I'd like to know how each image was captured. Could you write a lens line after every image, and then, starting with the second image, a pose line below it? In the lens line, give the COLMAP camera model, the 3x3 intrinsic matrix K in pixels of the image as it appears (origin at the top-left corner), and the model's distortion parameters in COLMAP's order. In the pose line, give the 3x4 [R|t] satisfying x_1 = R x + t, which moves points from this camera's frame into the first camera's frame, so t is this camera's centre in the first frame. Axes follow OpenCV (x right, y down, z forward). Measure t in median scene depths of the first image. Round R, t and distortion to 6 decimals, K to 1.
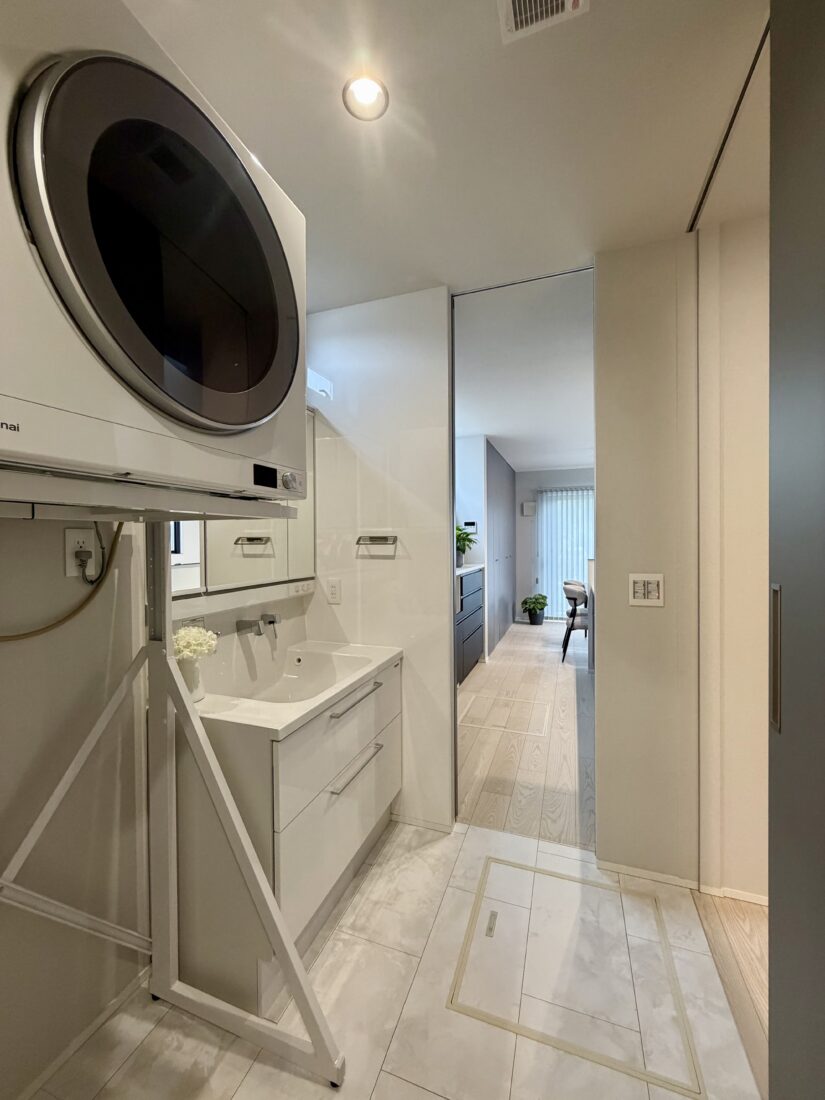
lens RADIAL K [[437.4, 0, 414.6], [0, 437.4, 543.7], [0, 0, 1]] dist [-0.000460, -0.000148]
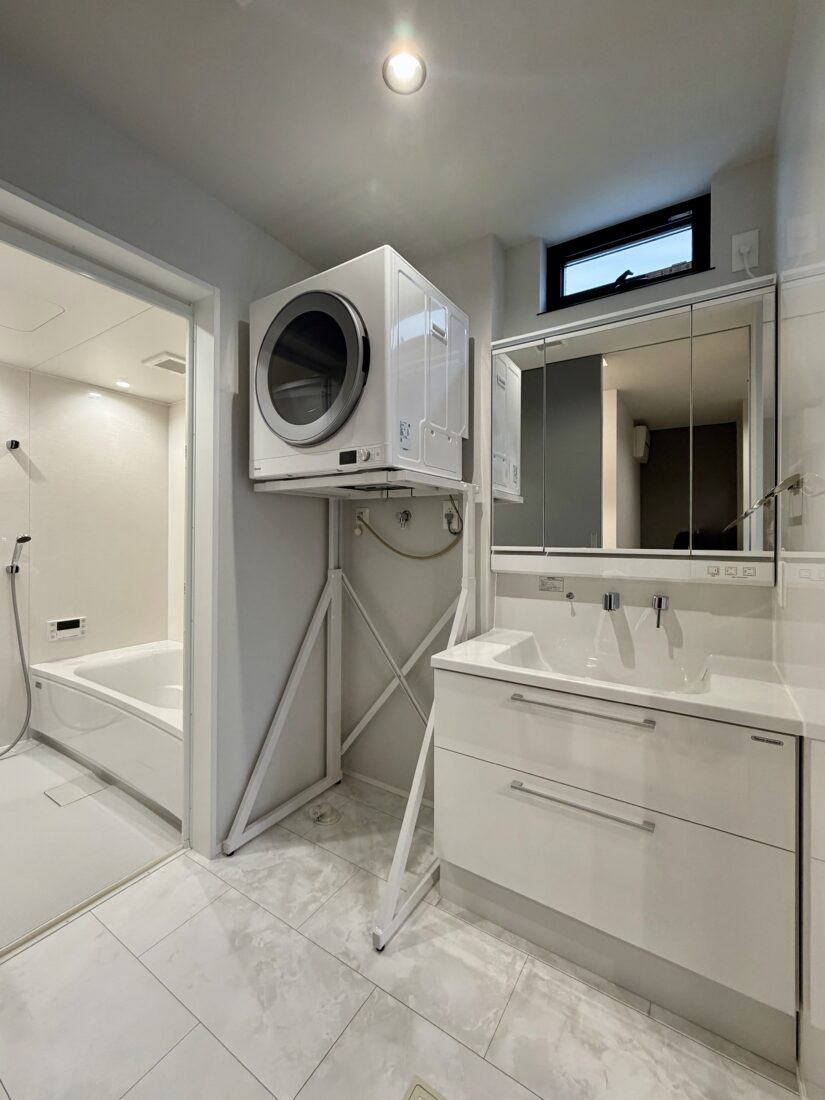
lens RADIAL K [[447.1, 0, 410.4], [0, 447.1, 532.7], [0, 0, 1]] dist [-0.001379, -0.000278]
pose [[-0.225615, 0.001538, -0.974215, 0.743847], [-0.009928, 0.999943, 0.003878, 0.067296], [0.974166, 0.010547, -0.225587, 1.011603]]
